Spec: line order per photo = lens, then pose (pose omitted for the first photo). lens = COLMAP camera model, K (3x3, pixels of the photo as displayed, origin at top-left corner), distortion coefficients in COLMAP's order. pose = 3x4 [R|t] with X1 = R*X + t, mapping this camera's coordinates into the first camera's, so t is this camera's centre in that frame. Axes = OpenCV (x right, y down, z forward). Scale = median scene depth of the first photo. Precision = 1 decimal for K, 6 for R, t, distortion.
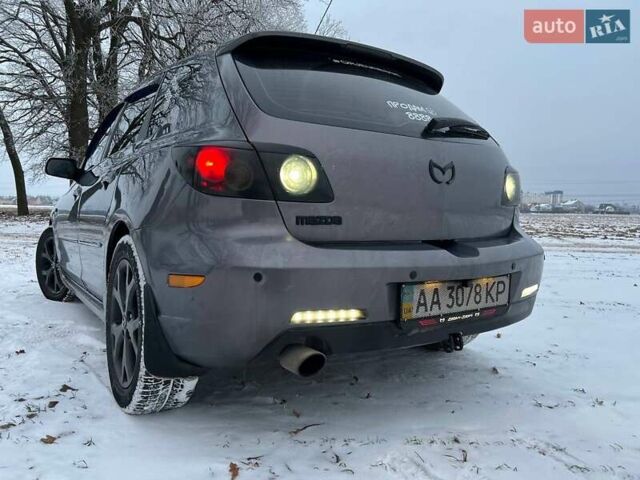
lens RADIAL K [[465.0, 0, 315.9], [0, 465.0, 239.8], [0, 0, 1]] dist [0.066741, -0.002204]
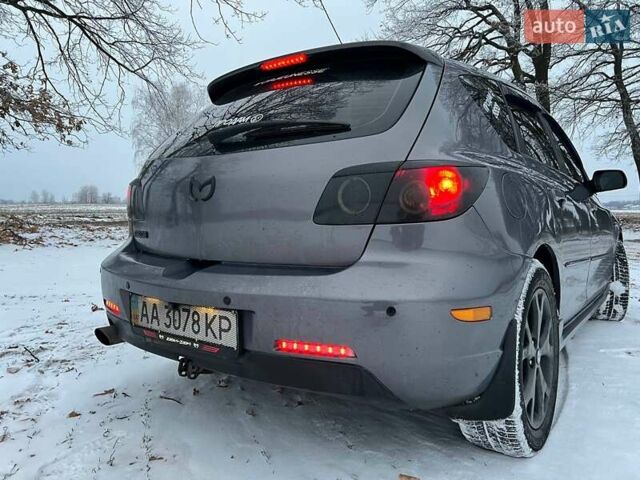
lens RADIAL K [[465.0, 0, 315.9], [0, 465.0, 239.8], [0, 0, 1]] dist [0.066741, -0.002204]
pose [[0.346751, 0.045364, -0.936860, 1.306120], [-0.050218, 0.998295, 0.029752, -0.084428], [0.936612, 0.036730, 0.348438, 0.931378]]
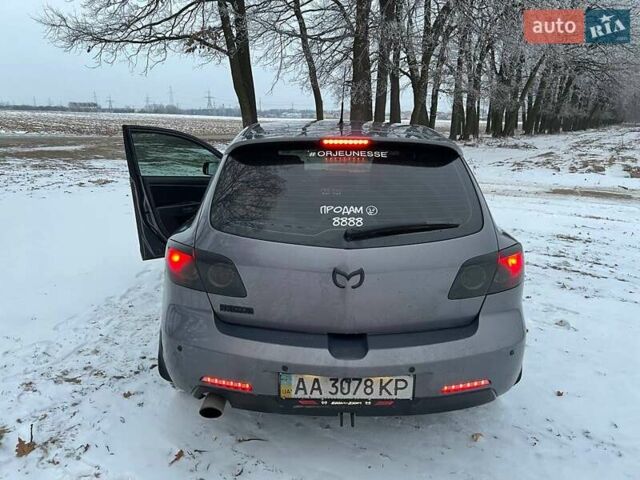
lens RADIAL K [[465.0, 0, 315.9], [0, 465.0, 239.8], [0, 0, 1]] dist [0.066741, -0.002204]
pose [[0.833745, 0.131002, -0.536384, 0.835712], [-0.030033, 0.980768, 0.192852, -0.472119], [0.551332, -0.144681, 0.821645, 0.041284]]
